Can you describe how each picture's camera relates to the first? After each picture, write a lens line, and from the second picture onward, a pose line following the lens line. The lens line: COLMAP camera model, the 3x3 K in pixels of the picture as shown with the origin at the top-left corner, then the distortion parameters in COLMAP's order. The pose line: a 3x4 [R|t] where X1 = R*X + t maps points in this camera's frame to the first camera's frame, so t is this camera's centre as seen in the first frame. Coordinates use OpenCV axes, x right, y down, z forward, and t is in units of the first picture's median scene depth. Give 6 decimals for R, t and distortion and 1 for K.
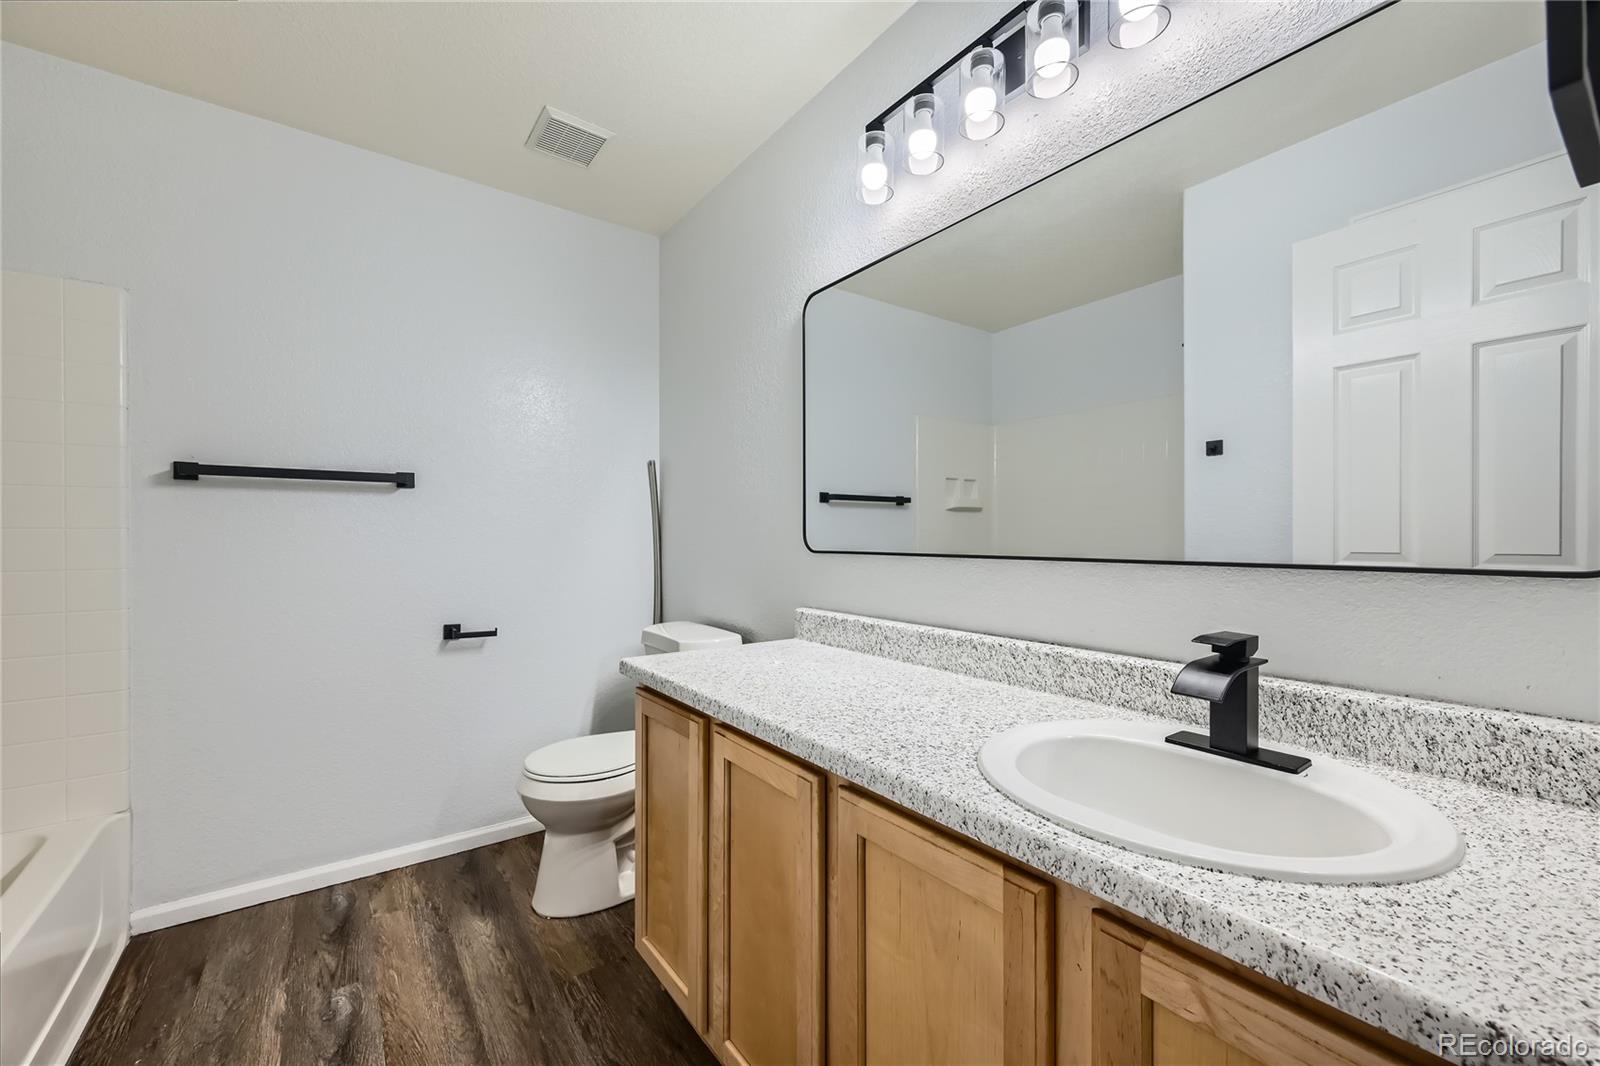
lens RADIAL K [[637.8, 0, 798.3], [0, 637.8, 534.5], [0, 0, 1]] dist [-0.003356, 0.000129]
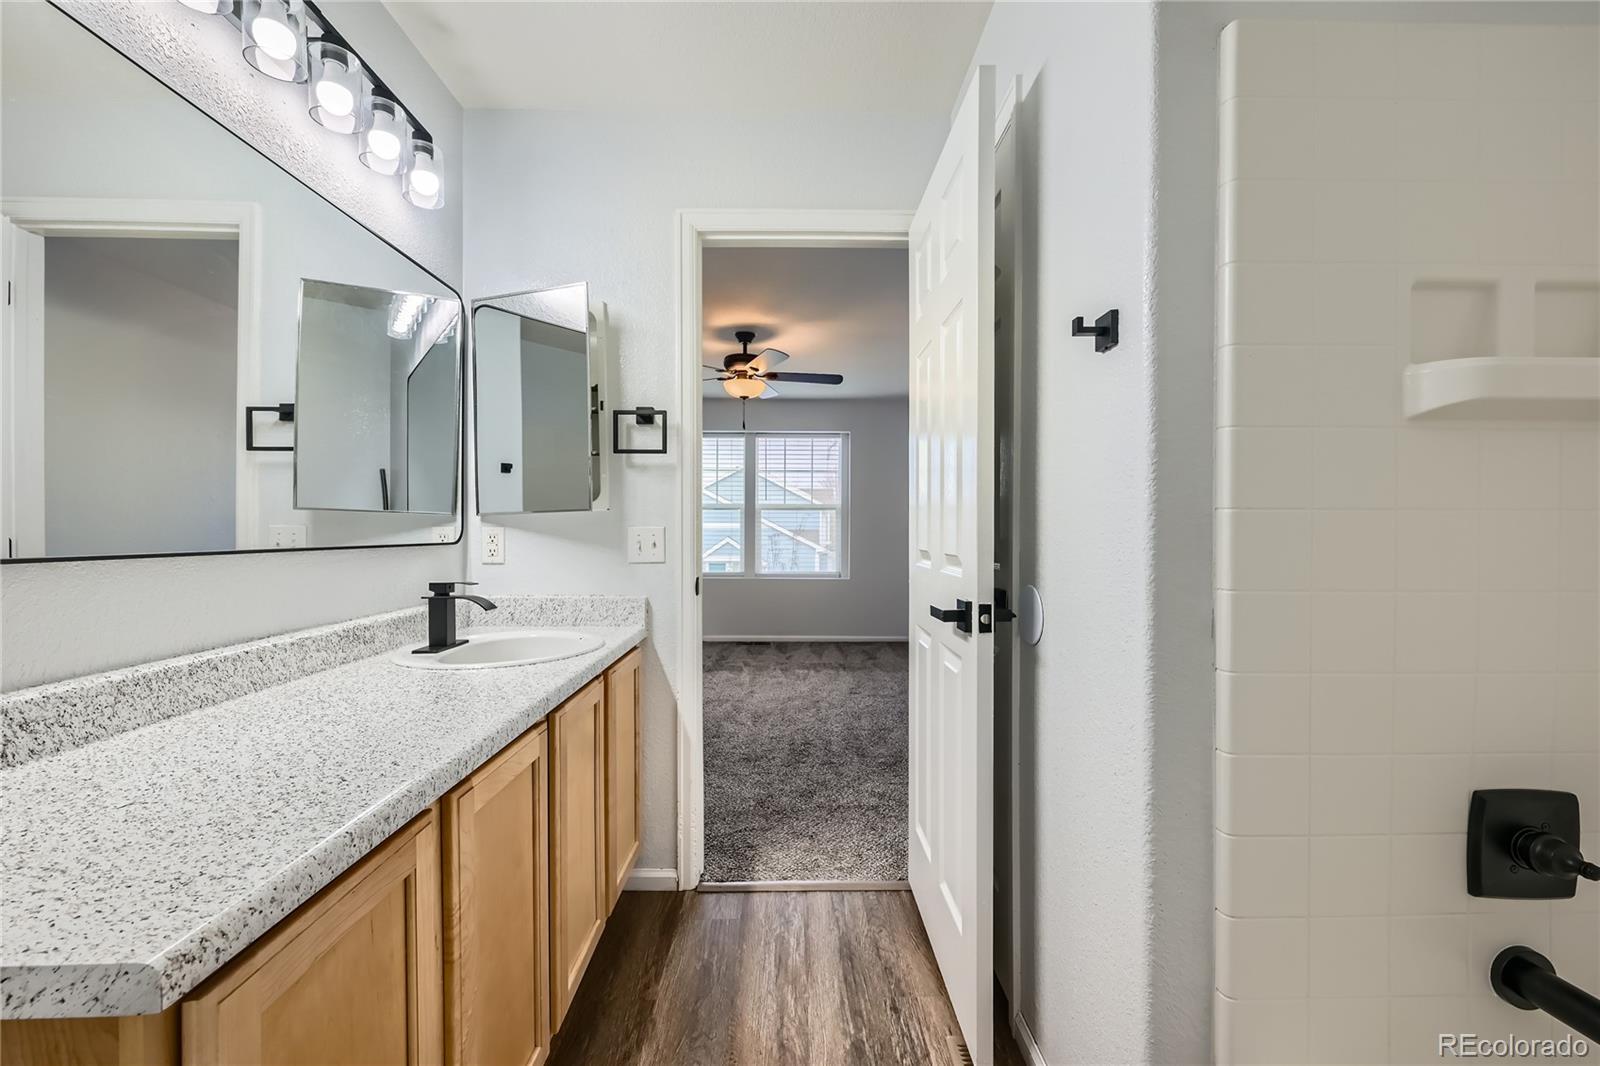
lens RADIAL K [[637.8, 0, 800.5], [0, 637.8, 531.3], [0, 0, 1]] dist [-0.003356, 0.000129]
pose [[-0.814833, 0.005003, 0.579674, -0.799004], [0.007005, 0.999975, 0.001217, 0.011854], [-0.579654, 0.005052, -0.814847, 1.256741]]
